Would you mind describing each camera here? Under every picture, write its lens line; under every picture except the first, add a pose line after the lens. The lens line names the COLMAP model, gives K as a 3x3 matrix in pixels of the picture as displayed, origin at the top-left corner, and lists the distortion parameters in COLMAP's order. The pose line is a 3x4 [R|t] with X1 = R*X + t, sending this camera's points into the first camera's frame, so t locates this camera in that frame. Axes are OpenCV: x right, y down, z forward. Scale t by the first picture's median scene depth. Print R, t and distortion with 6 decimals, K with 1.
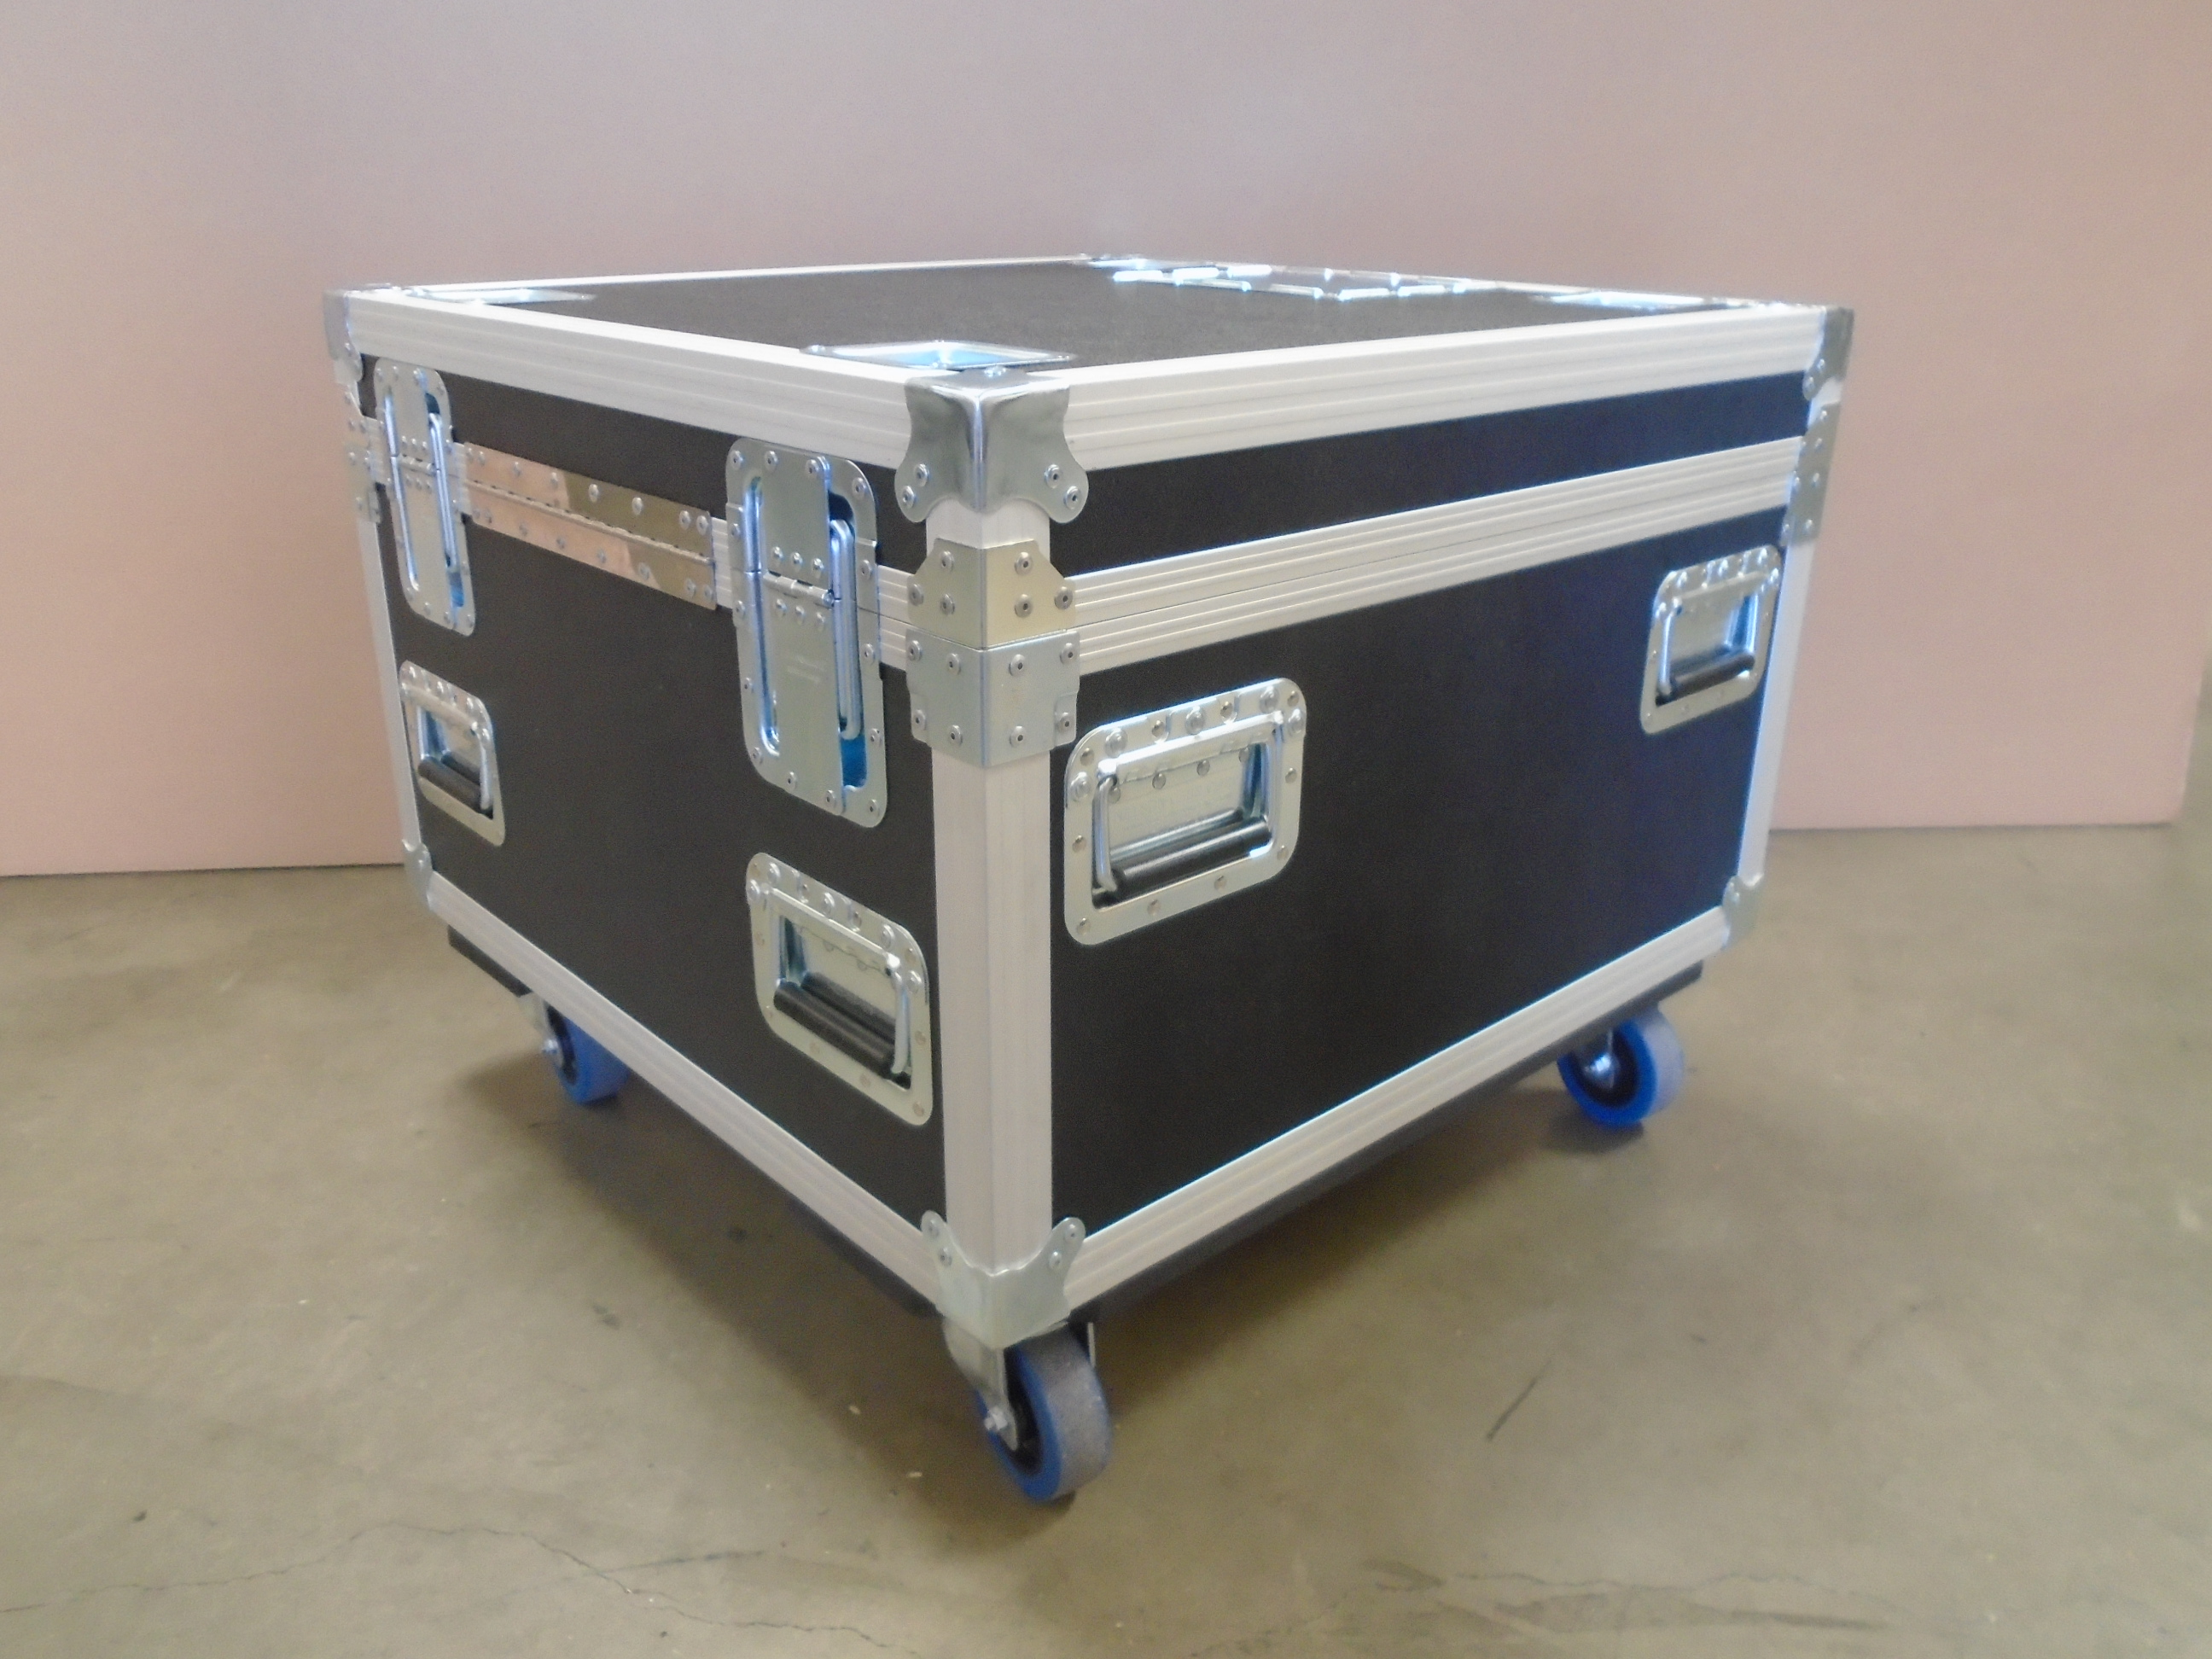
lens RADIAL K [[1678.5, 0, 1105.7], [0, 1678.5, 821.8], [0, 0, 1]] dist [-0.006848, -0.002098]
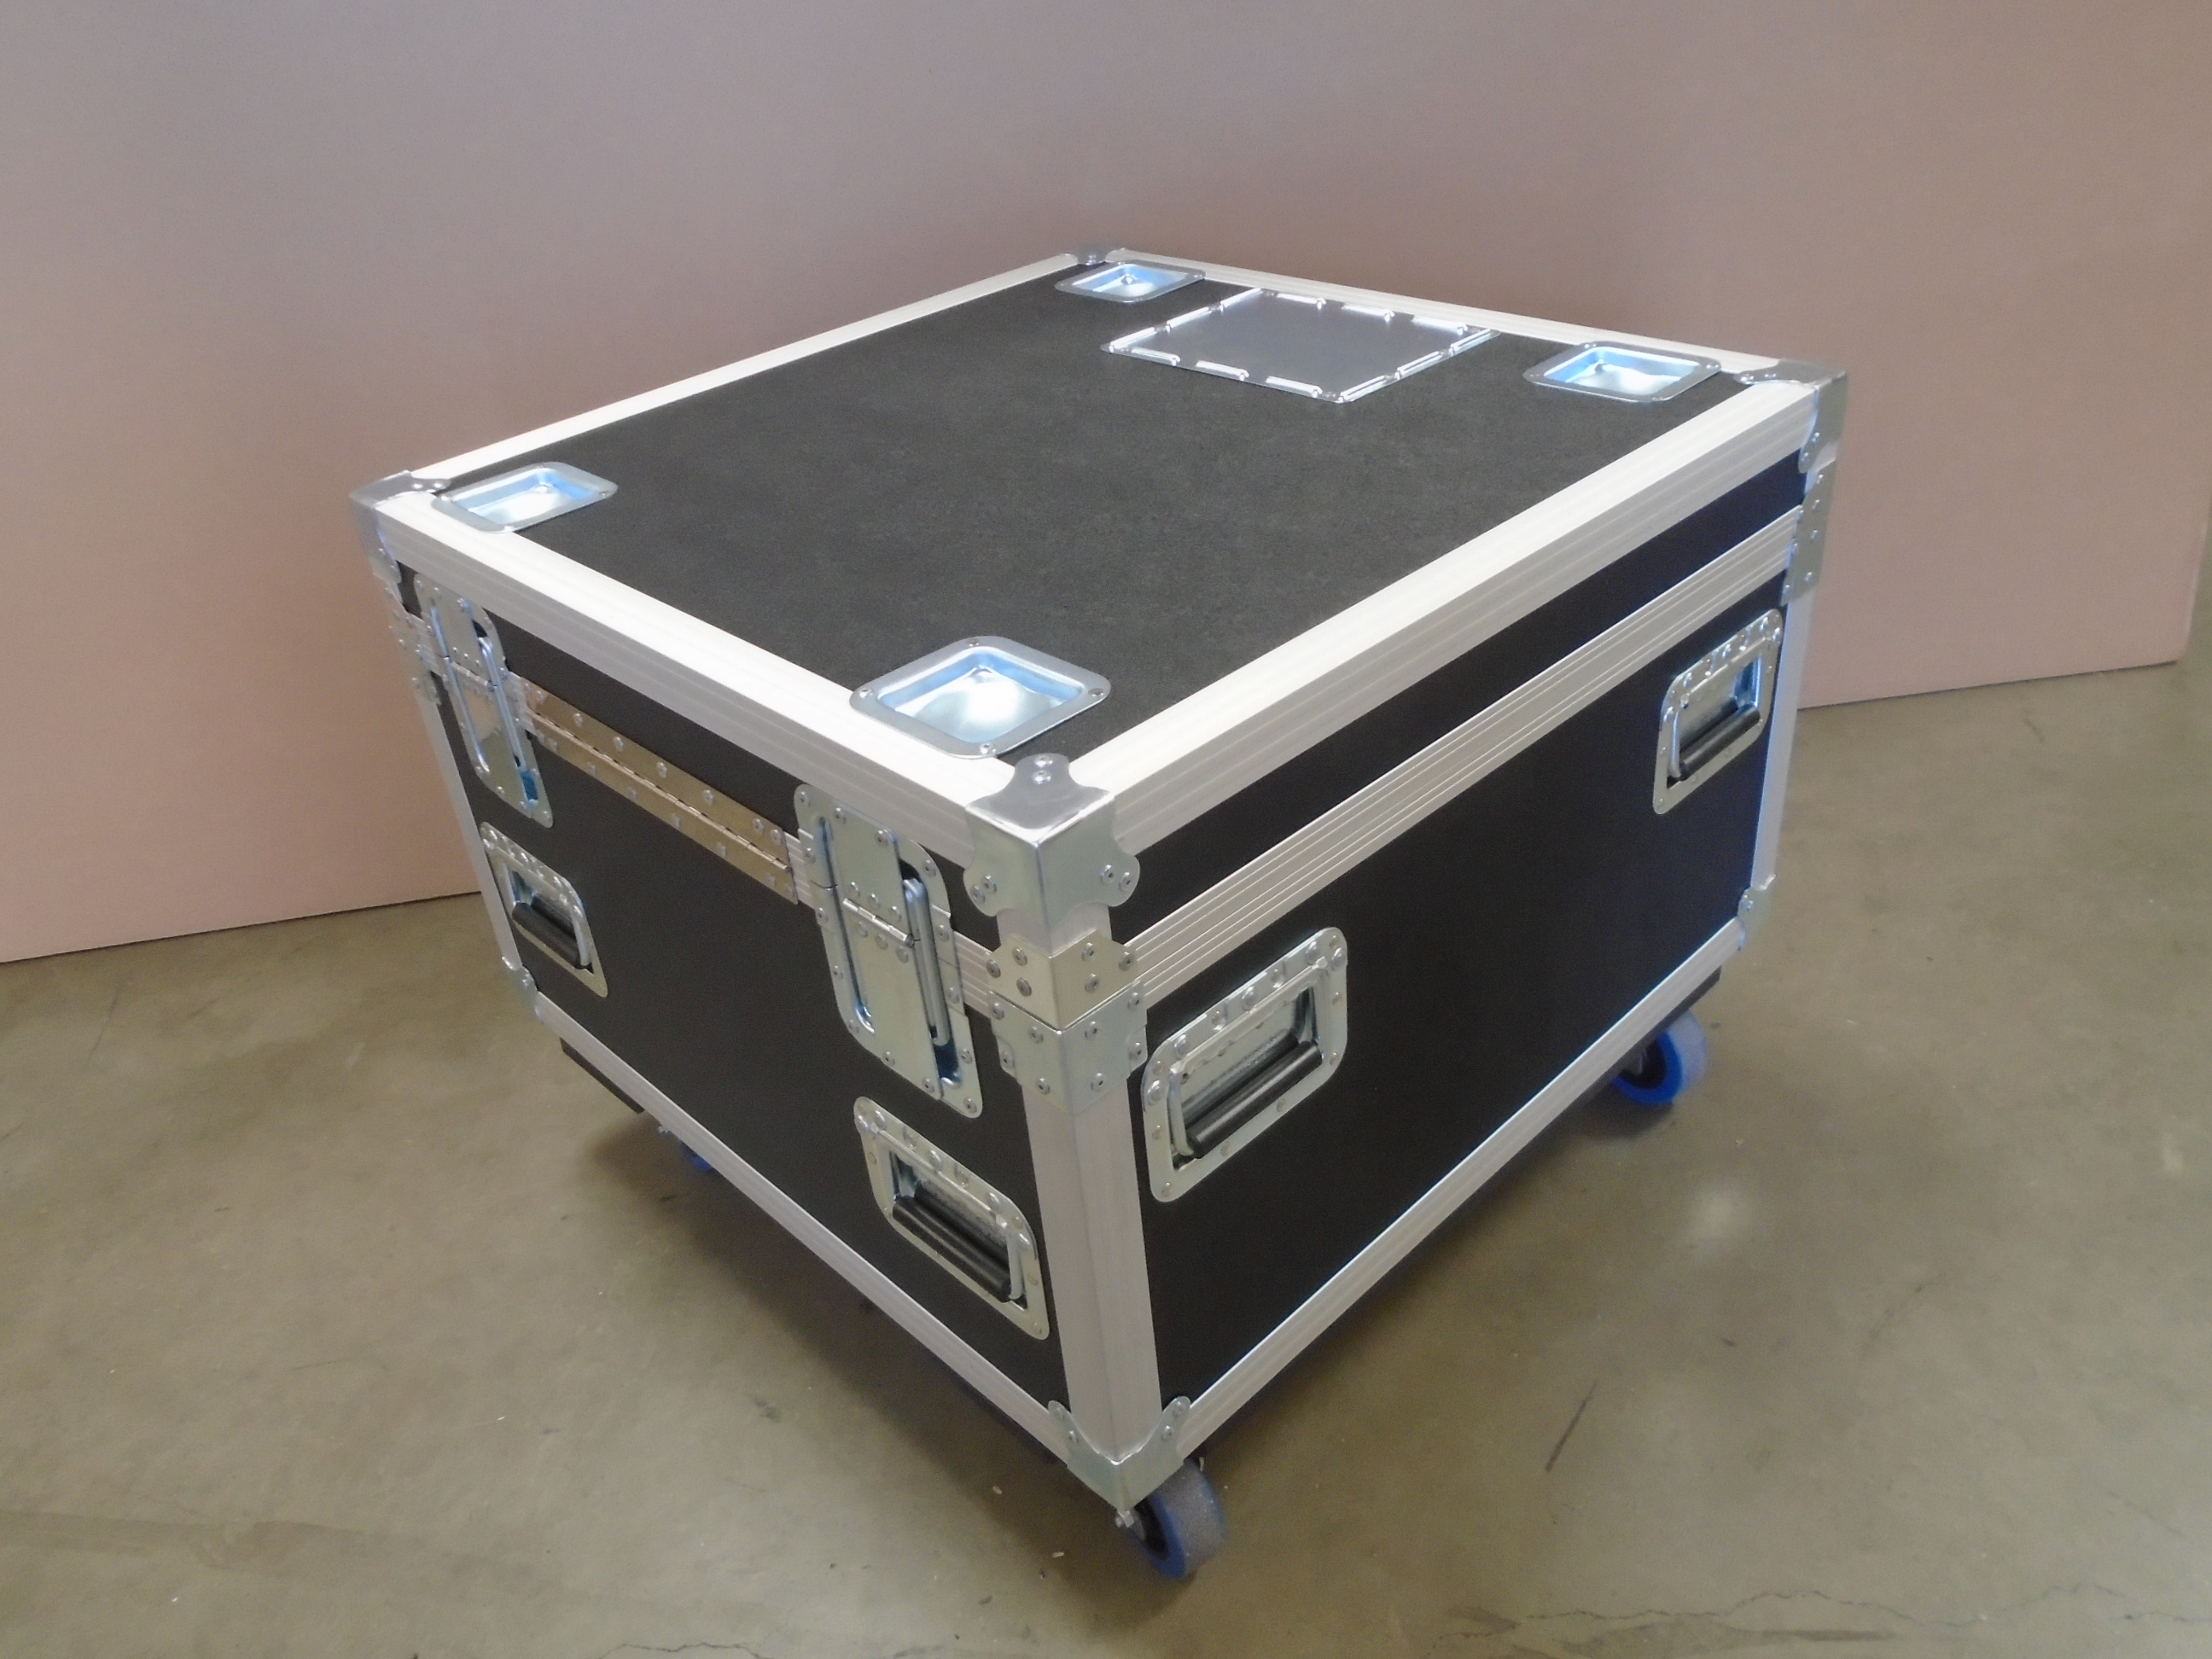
lens RADIAL K [[1678.5, 0, 1111.4], [0, 1678.5, 819.6], [0, 0, 1]] dist [-0.006848, -0.002098]
pose [[0.994763, -0.100229, -0.020033, -0.002317], [0.102204, 0.977719, 0.183360, -0.287312], [0.001208, -0.184447, 0.982842, -0.046762]]
